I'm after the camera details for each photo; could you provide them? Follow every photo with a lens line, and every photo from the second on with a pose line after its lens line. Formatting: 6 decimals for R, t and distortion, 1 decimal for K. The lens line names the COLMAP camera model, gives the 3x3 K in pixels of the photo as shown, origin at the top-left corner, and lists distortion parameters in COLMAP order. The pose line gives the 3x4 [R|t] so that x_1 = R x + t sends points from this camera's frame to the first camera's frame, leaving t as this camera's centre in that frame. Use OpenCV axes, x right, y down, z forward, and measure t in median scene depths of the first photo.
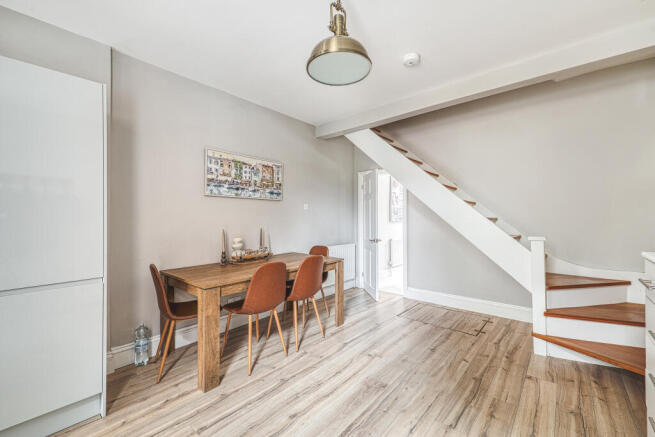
lens RADIAL K [[271.9, 0, 326.3], [0, 271.9, 212.5], [0, 0, 1]] dist [0.013569, -0.000602]
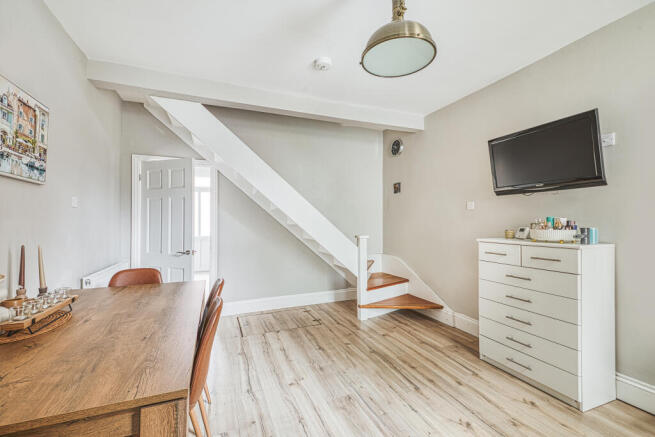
lens RADIAL K [[279.3, 0, 330.7], [0, 279.3, 216.4], [0, 0, 1]] dist [0.027275, -0.000455]
pose [[0.456624, 0.019021, 0.889456, -0.504142], [-0.019414, 0.999746, -0.011413, 0.008153], [-0.889448, -0.012057, 0.456877, 0.436299]]
